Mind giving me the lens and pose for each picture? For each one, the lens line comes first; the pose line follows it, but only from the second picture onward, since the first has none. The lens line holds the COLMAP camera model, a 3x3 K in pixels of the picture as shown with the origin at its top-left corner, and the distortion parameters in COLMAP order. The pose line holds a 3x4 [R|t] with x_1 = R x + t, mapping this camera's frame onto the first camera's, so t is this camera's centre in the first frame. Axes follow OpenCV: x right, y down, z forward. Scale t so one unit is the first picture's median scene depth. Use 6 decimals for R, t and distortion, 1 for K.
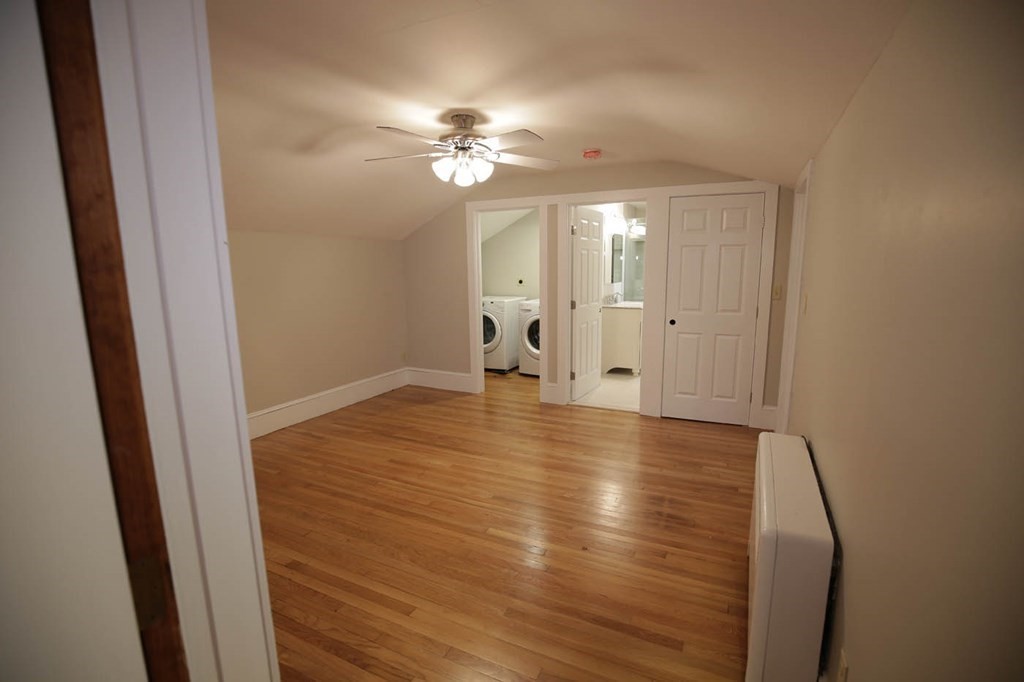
lens RADIAL K [[469.6, 0, 518.8], [0, 469.6, 344.3], [0, 0, 1]] dist [-0.030483, 0.002365]
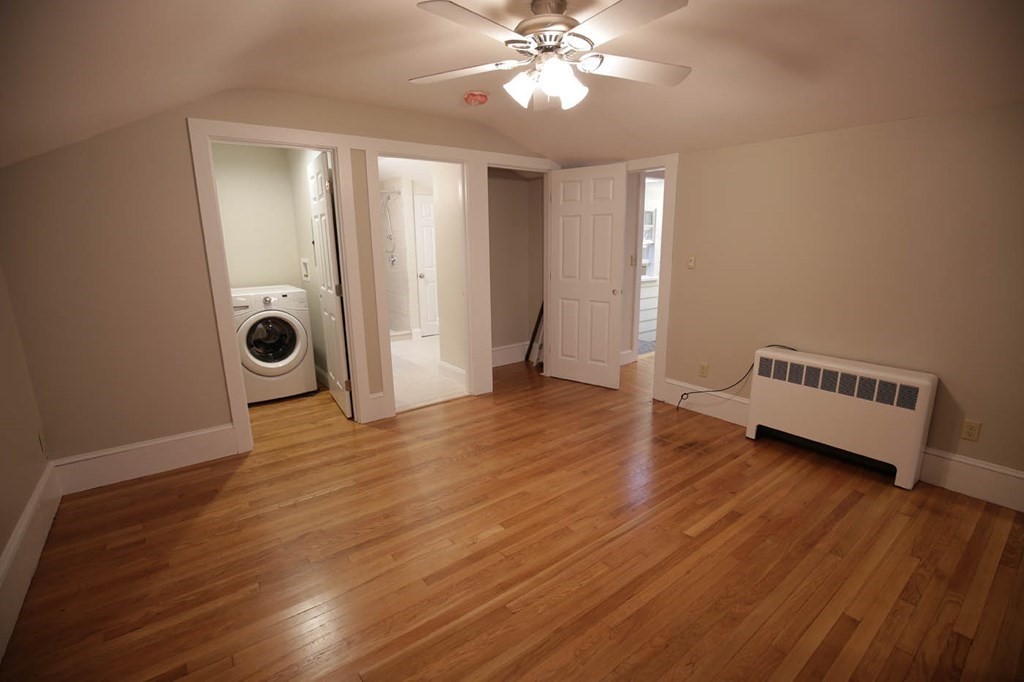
lens RADIAL K [[469.6, 0, 514.3], [0, 469.6, 344.8], [0, 0, 1]] dist [-0.030483, 0.002365]
pose [[0.439243, -0.195929, 0.876743, -0.554604], [0.153873, 0.977914, 0.141449, -0.076396], [-0.885093, 0.072776, 0.459690, 0.530092]]
